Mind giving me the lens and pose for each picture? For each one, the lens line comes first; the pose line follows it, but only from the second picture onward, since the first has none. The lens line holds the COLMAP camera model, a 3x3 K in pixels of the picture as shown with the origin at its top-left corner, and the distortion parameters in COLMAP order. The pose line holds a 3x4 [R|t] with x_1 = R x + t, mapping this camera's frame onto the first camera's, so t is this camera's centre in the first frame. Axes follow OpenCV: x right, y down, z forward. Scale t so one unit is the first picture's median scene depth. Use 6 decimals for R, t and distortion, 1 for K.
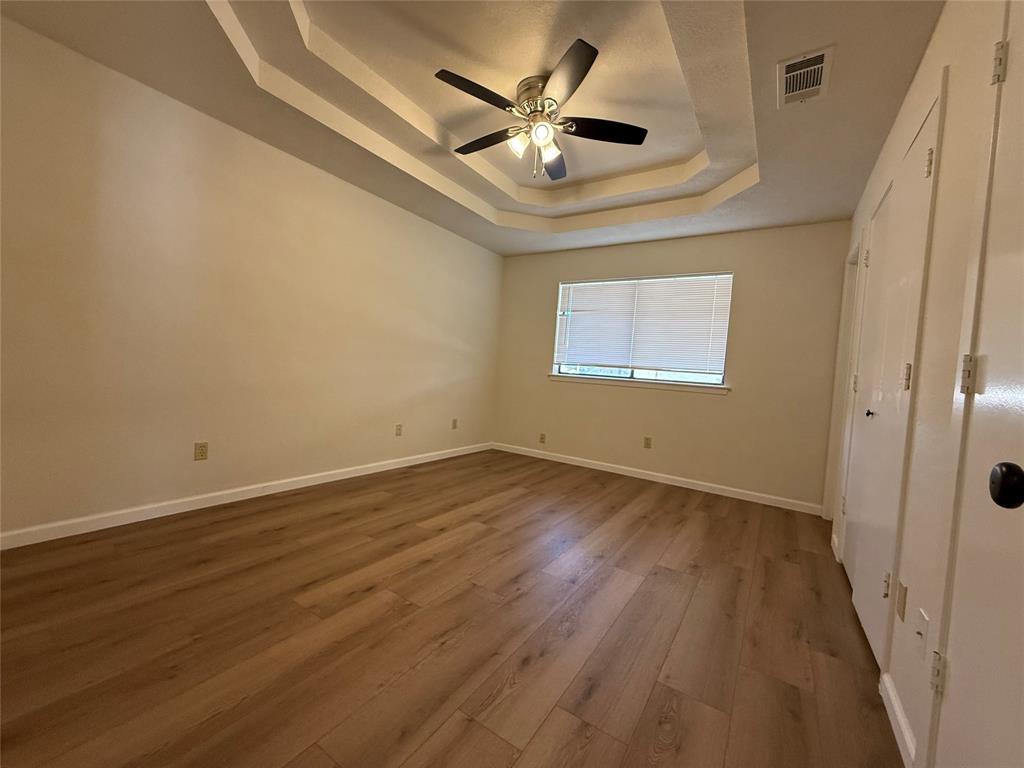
lens RADIAL K [[405.9, 0, 515.2], [0, 405.9, 380.5], [0, 0, 1]] dist [-0.003957, 0.001100]
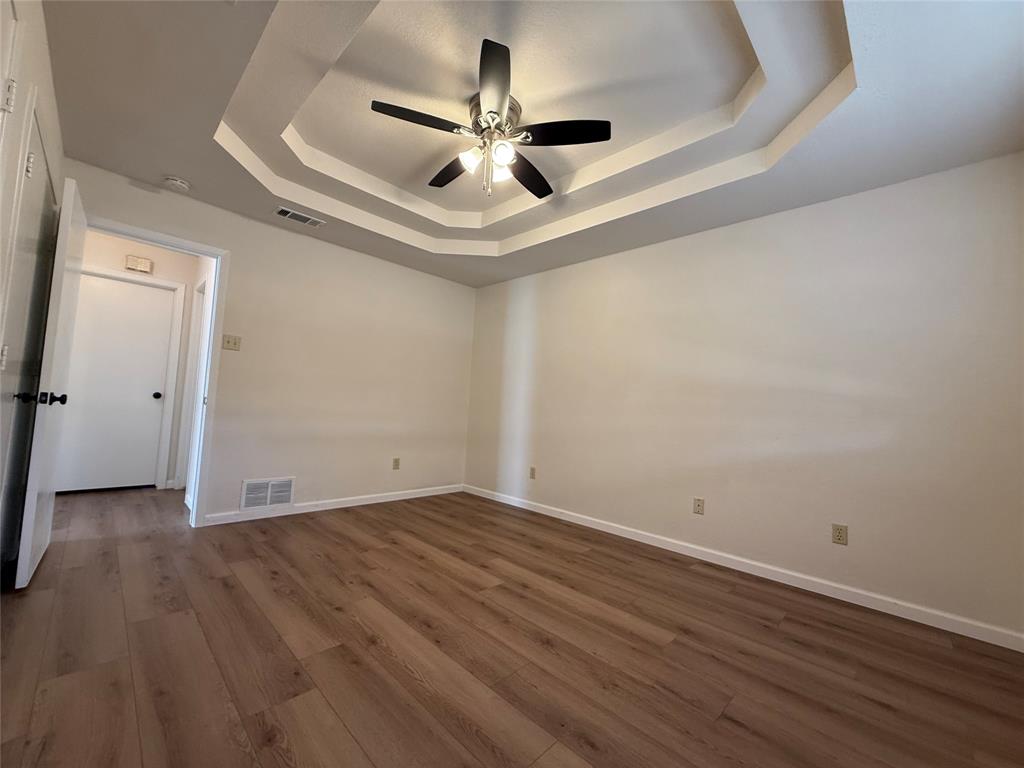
lens RADIAL K [[405.9, 0, 512.6], [0, 405.9, 379.8], [0, 0, 1]] dist [-0.003957, 0.001100]
pose [[-0.184003, -0.148471, -0.971648, 0.850849], [-0.093531, 0.986685, -0.133056, 0.032051], [0.978465, 0.066397, -0.195440, 1.213215]]
